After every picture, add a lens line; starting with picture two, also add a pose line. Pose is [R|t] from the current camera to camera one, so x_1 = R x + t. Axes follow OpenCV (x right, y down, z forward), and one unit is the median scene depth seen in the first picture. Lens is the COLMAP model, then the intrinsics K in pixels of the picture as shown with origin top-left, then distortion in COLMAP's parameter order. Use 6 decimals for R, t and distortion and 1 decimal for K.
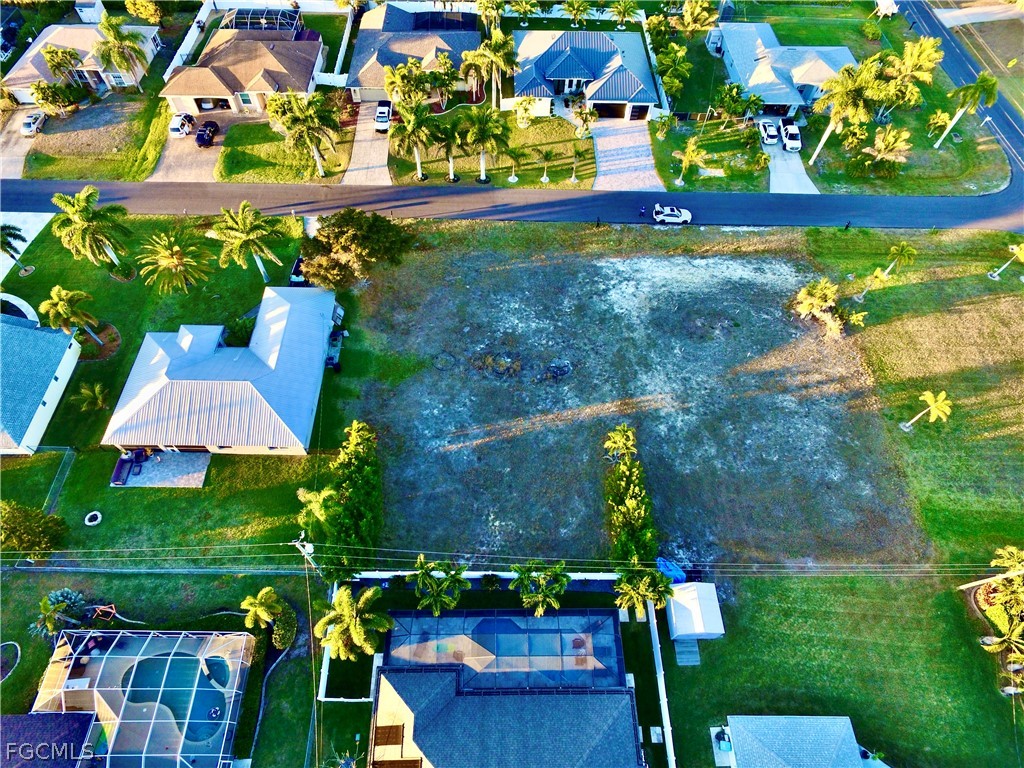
lens RADIAL K [[594.2, 0, 504.0], [0, 594.2, 382.6], [0, 0, 1]] dist [-0.009281, 0.011118]
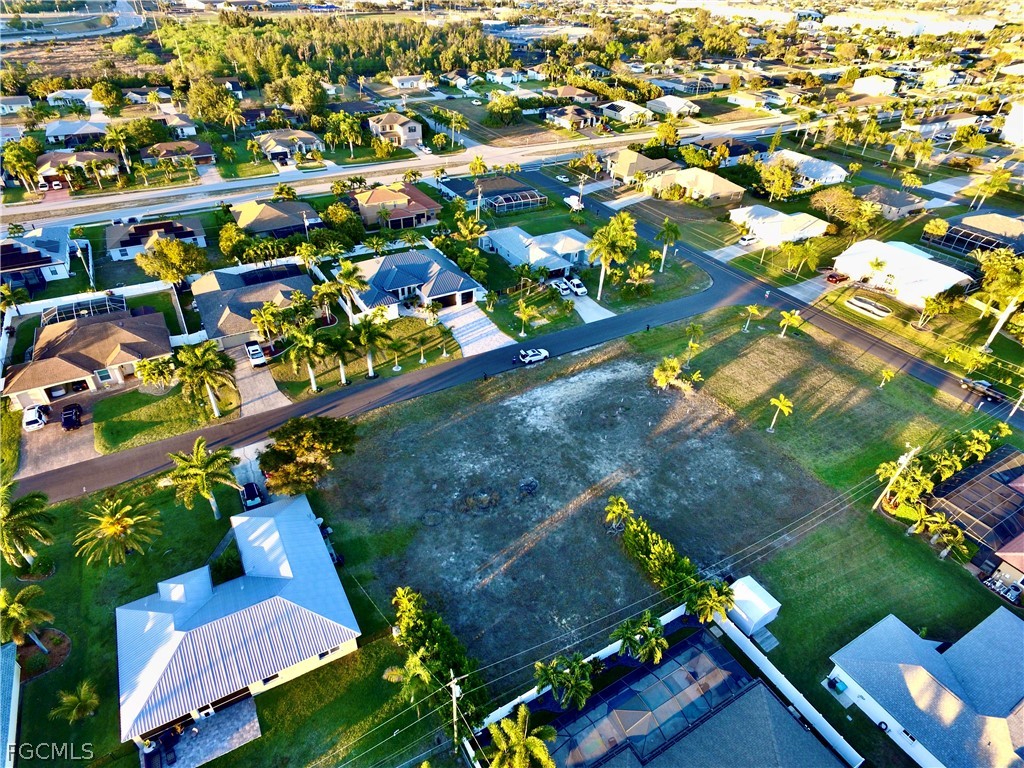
lens RADIAL K [[594.2, 0, 504.0], [0, 594.2, 382.6], [0, 0, 1]] dist [-0.009281, 0.011118]
pose [[0.869565, -0.282189, 0.405248, -0.293017], [0.407907, 0.872999, -0.267368, 0.074030], [-0.278333, 0.397797, 0.874236, -0.045443]]
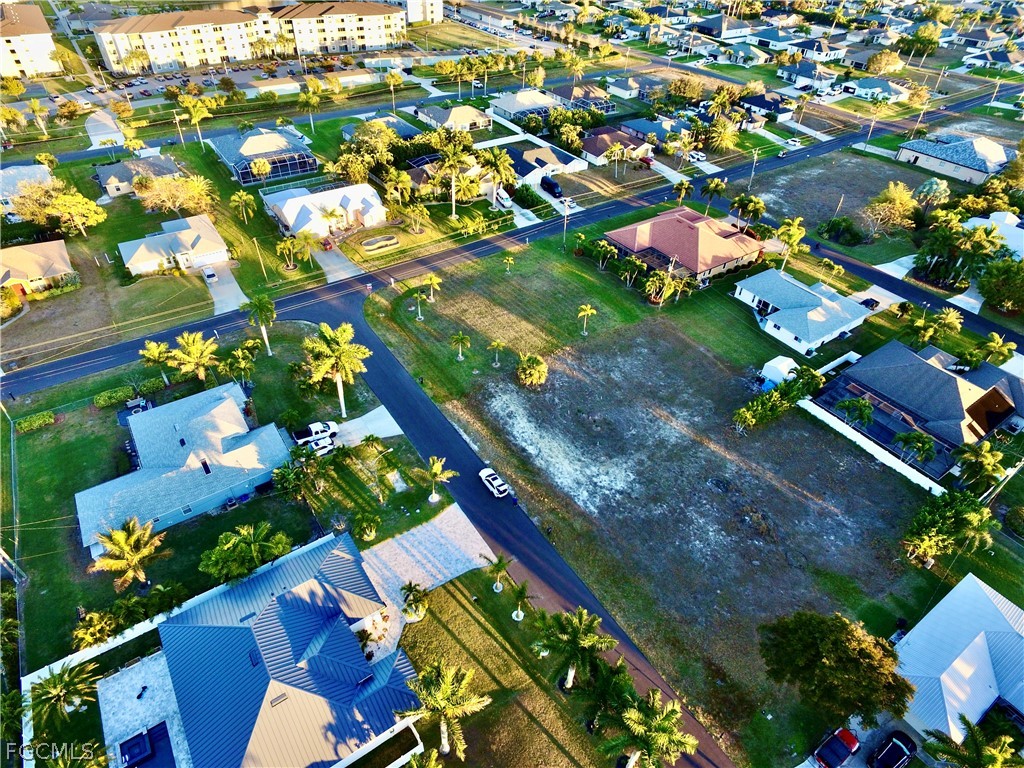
lens RADIAL K [[594.2, 0, 504.0], [0, 594.2, 382.6], [0, 0, 1]] dist [-0.009281, 0.011118]
pose [[-0.557362, -0.567108, 0.606412, -0.230771], [0.670466, 0.123372, 0.731611, -1.018164], [-0.489716, 0.814351, 0.311464, 0.556020]]
